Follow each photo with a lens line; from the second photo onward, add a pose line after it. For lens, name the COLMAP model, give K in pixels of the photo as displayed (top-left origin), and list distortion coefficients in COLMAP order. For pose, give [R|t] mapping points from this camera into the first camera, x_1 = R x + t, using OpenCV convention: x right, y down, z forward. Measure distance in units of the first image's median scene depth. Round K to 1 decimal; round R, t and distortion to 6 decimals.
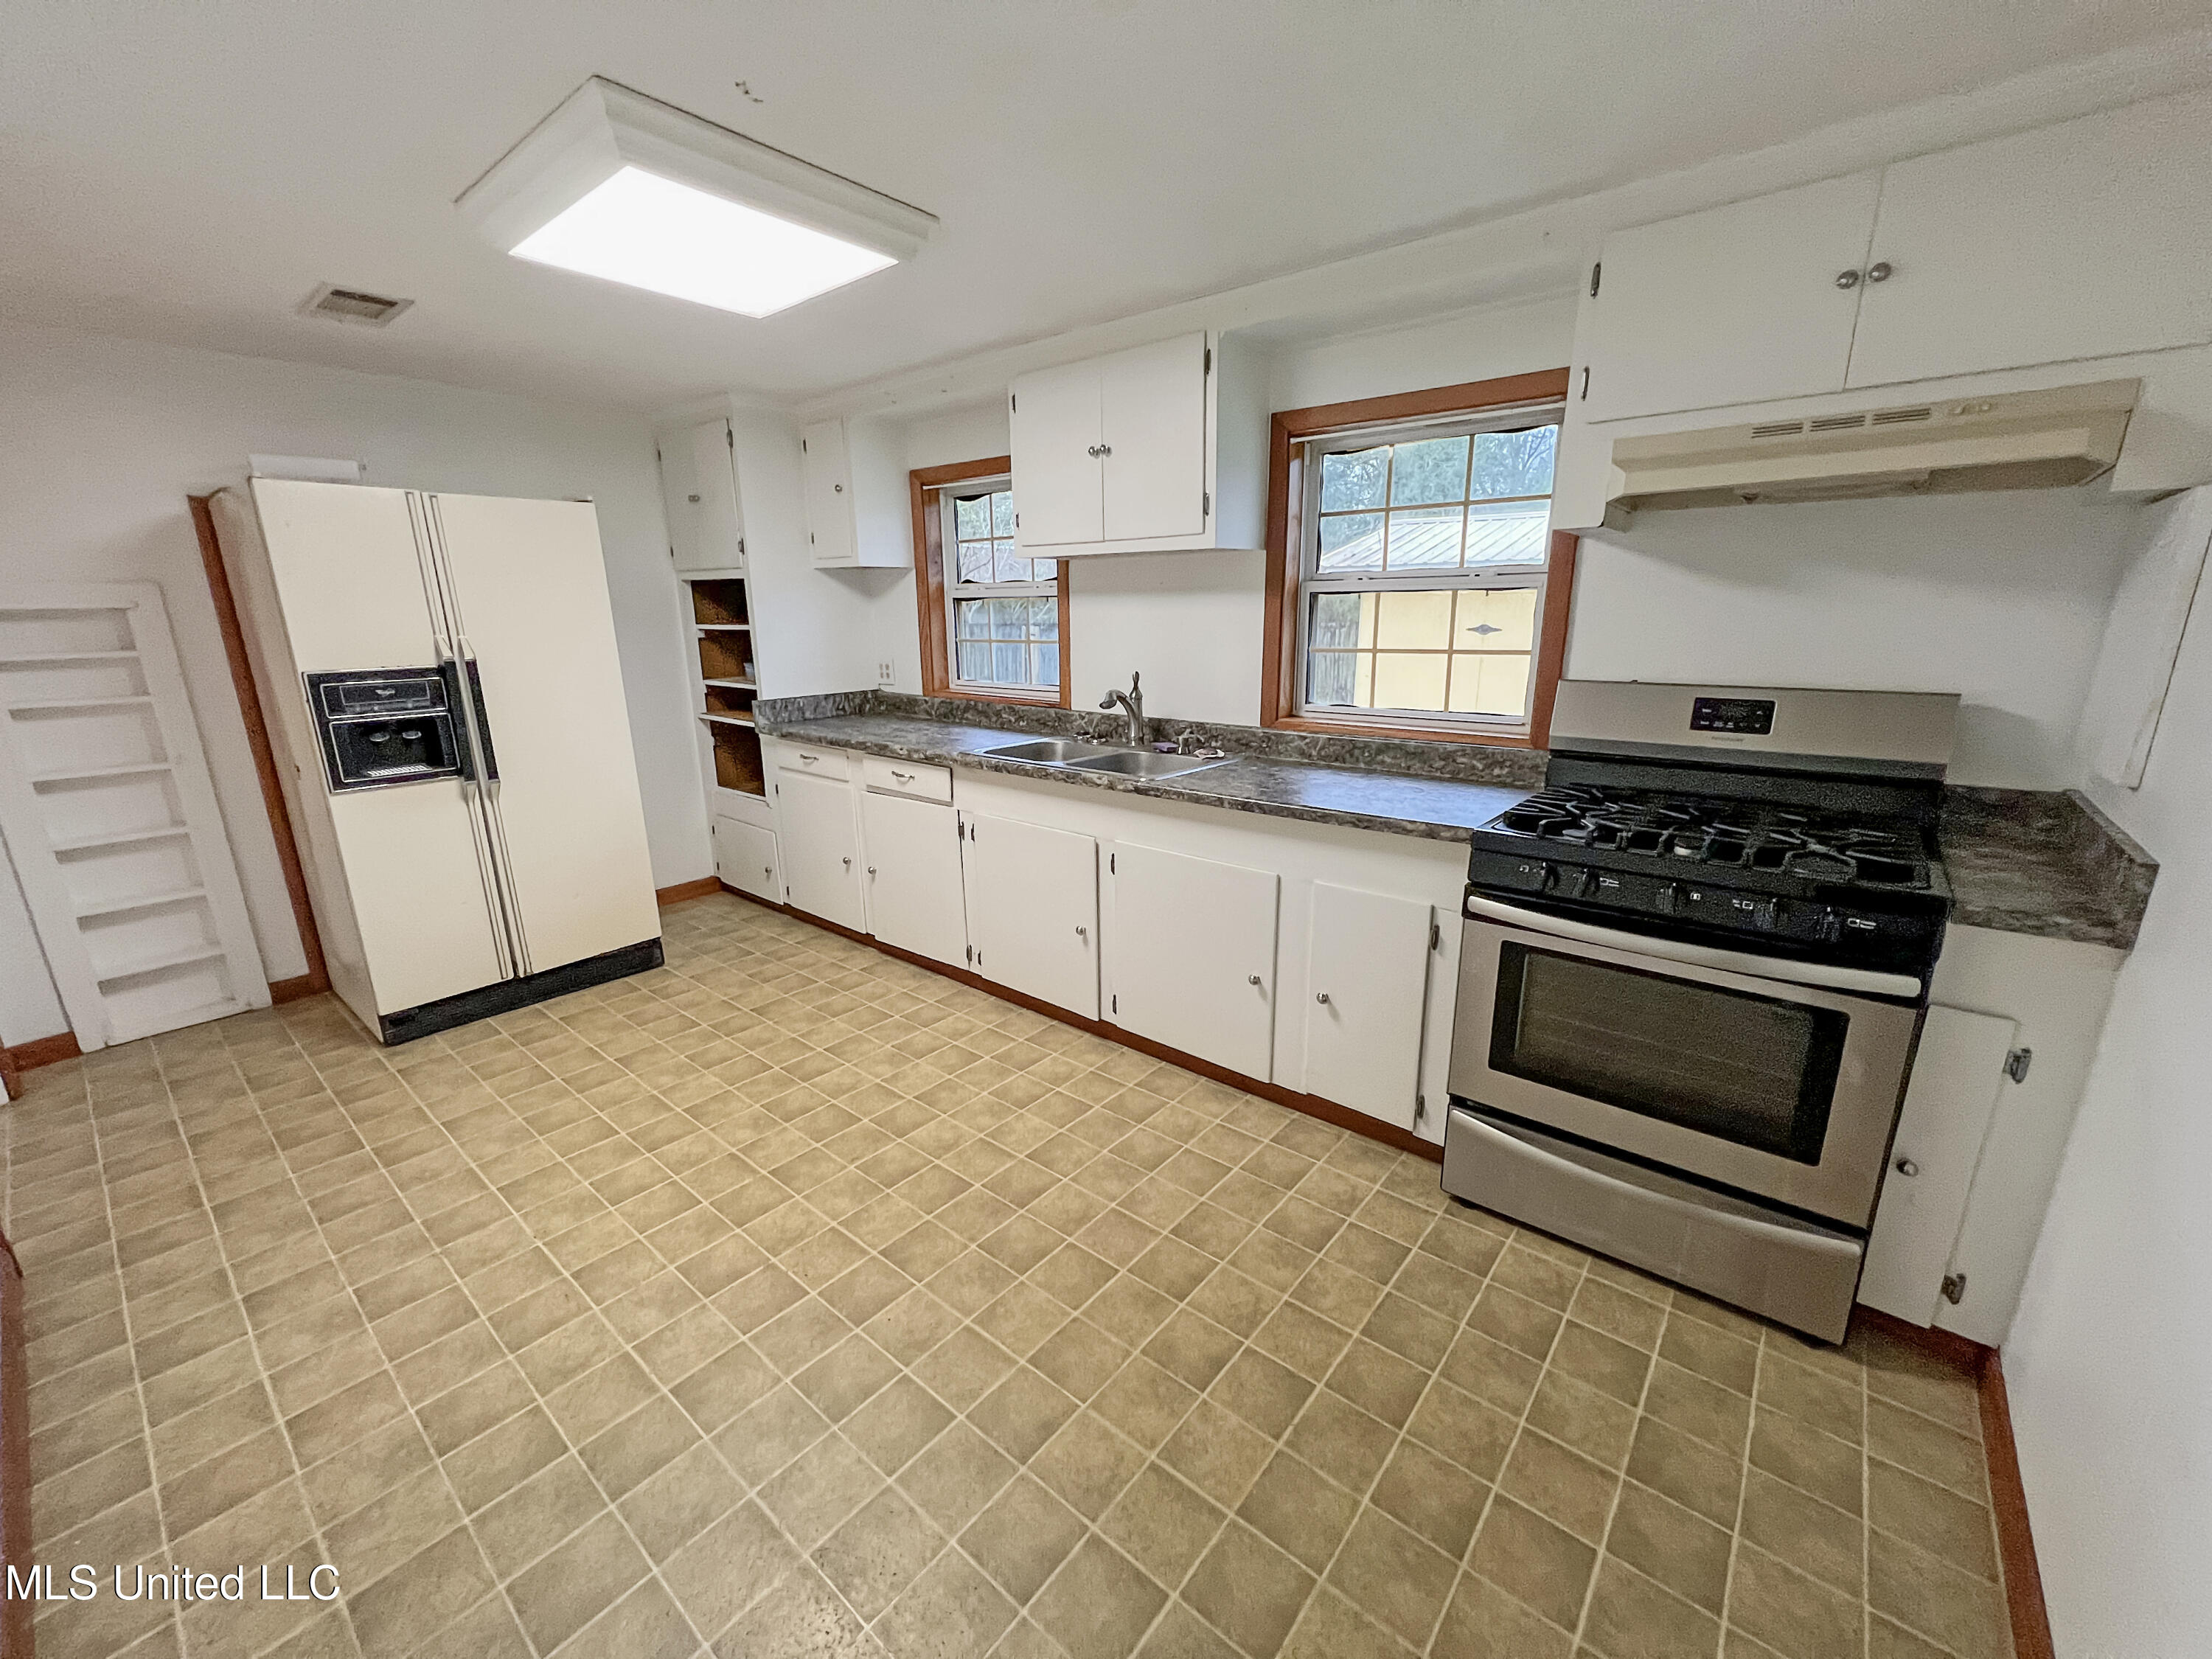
lens RADIAL K [[884.2, 0, 1112.5], [0, 884.2, 840.8], [0, 0, 1]] dist [-0.001927, -0.001044]
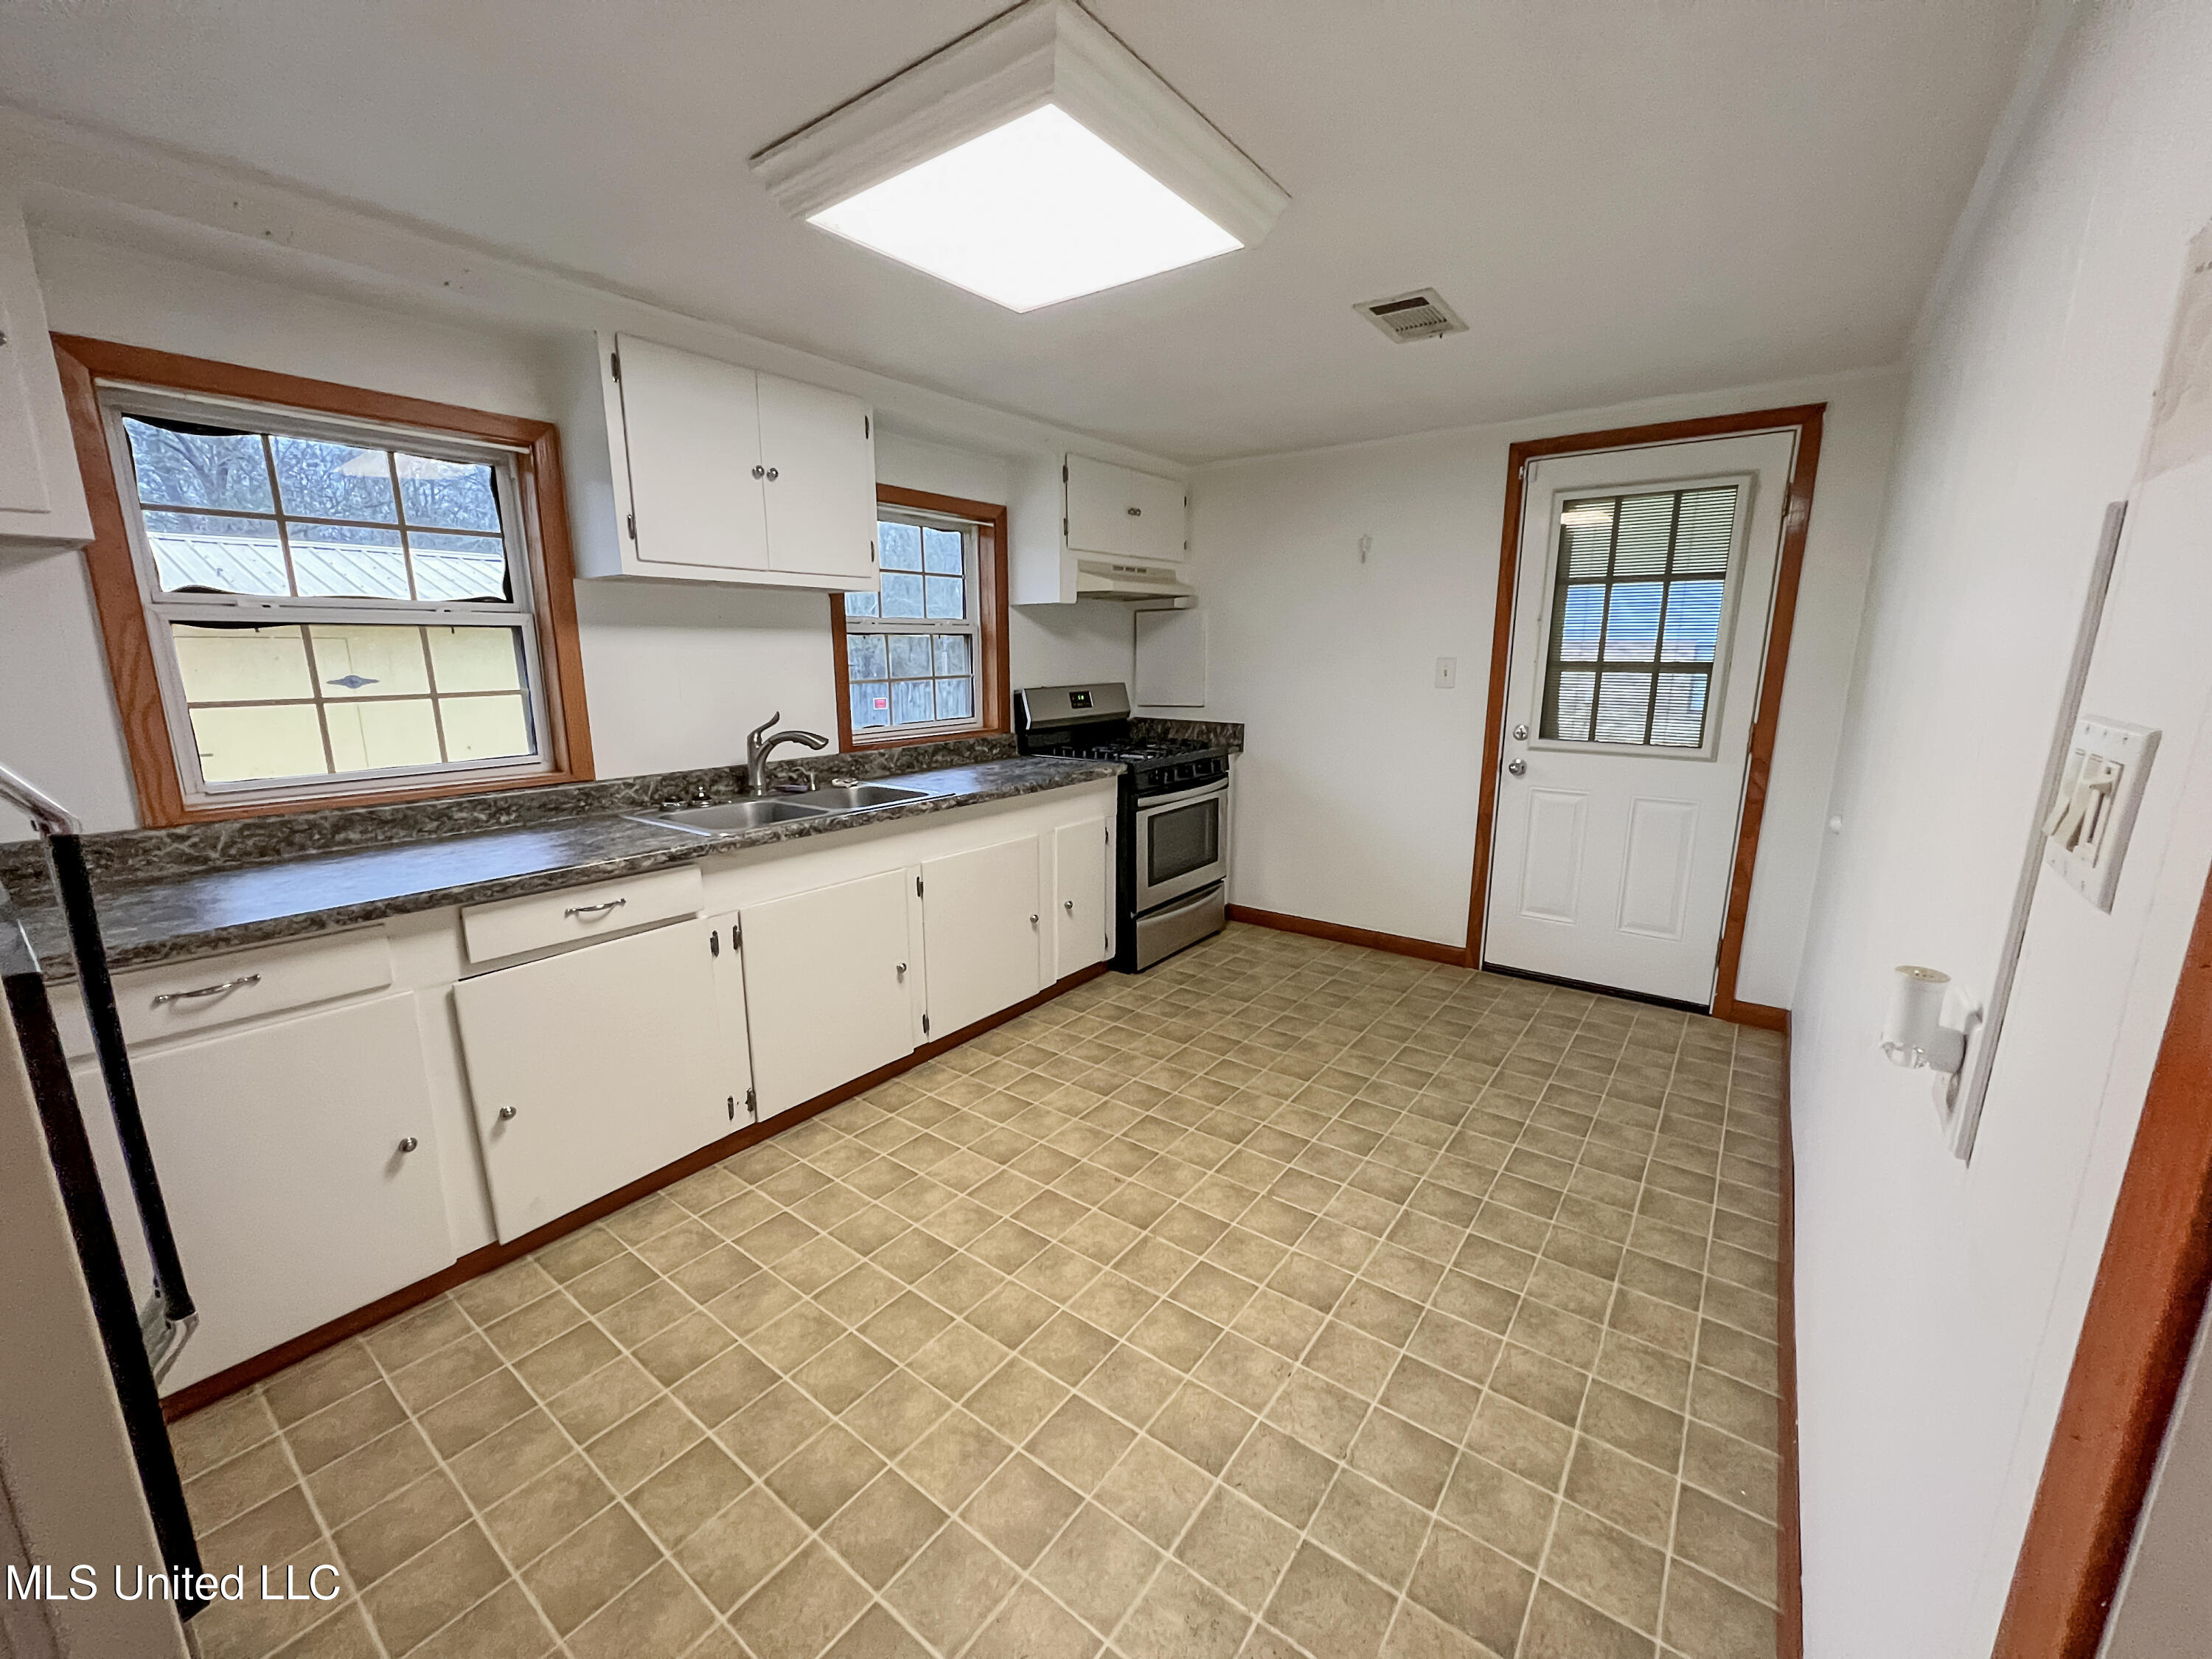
lens RADIAL K [[884.2, 0, 1092.4], [0, 884.2, 834.6], [0, 0, 1]] dist [-0.001927, -0.001044]
pose [[-0.034859, -0.203897, 0.978371, -1.154172], [0.250740, 0.945870, 0.206058, -0.222600], [-0.967427, 0.252499, 0.018153, 0.872267]]
